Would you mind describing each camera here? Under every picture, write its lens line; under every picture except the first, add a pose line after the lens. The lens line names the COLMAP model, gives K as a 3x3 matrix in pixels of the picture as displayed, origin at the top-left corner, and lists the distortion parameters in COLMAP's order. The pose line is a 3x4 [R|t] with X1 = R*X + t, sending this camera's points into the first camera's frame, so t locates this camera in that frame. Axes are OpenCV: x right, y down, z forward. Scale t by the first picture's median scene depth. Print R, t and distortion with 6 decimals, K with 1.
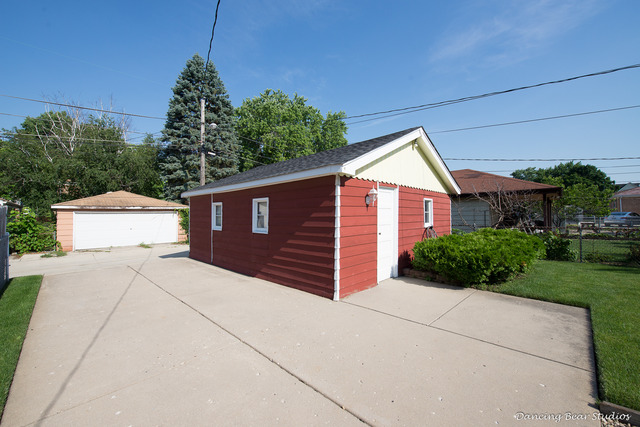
lens RADIAL K [[256.5, 0, 303.0], [0, 256.5, 212.6], [0, 0, 1]] dist [-0.013413, -0.001741]
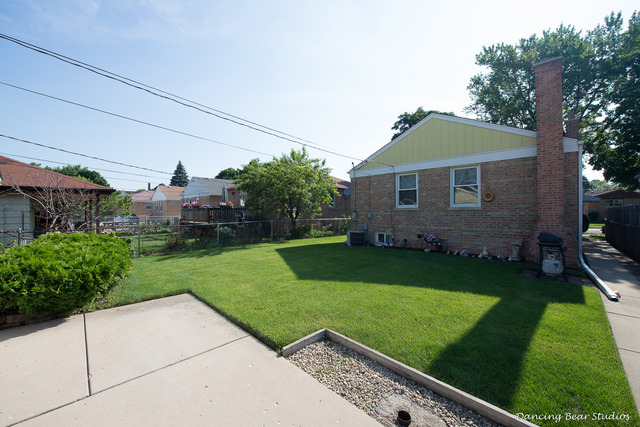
lens RADIAL K [[256.5, 0, 315.3], [0, 256.5, 210.0], [0, 0, 1]] dist [-0.013413, -0.001741]
pose [[-0.011873, 0.015310, 0.999812, -0.032888], [-0.001880, 0.999881, -0.015334, 0.000178], [-0.999928, -0.002061, -0.011843, 0.113308]]
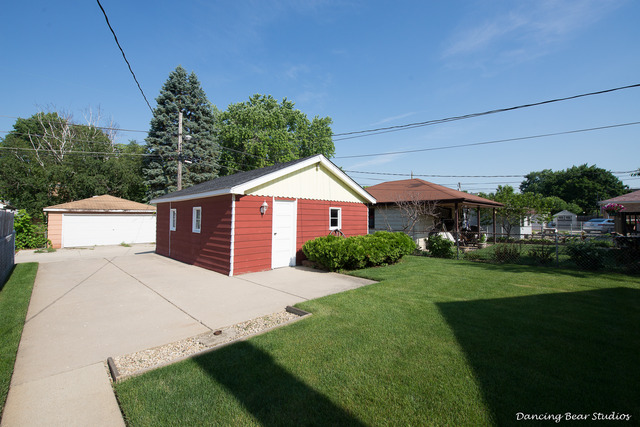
lens RADIAL K [[278.7, 0, 307.8], [0, 278.7, 207.5], [0, 0, 1]] dist [-0.012775, -0.000519]
pose [[0.999897, 0.010143, -0.010136, 0.193382], [-0.010420, 0.999562, -0.027691, -0.007973], [0.009850, 0.027793, 0.999565, -0.211050]]
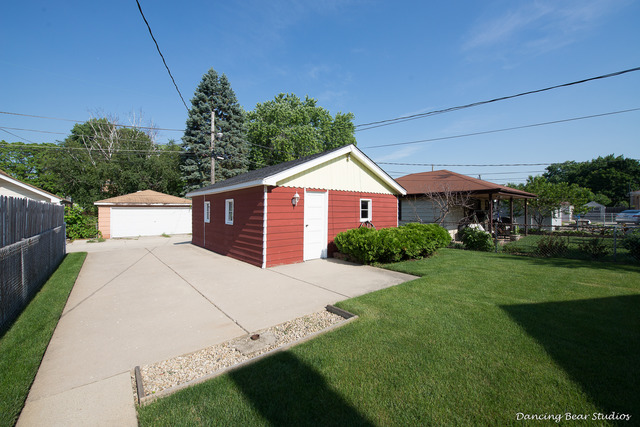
lens RADIAL K [[256.5, 0, 306.9], [0, 256.5, 213.0], [0, 0, 1]] dist [-0.013413, -0.001741]
pose [[0.995584, 0.007294, -0.093594, 0.168667], [-0.005402, 0.999776, 0.020447, -0.005174], [0.093722, -0.019851, 0.995400, -0.152506]]
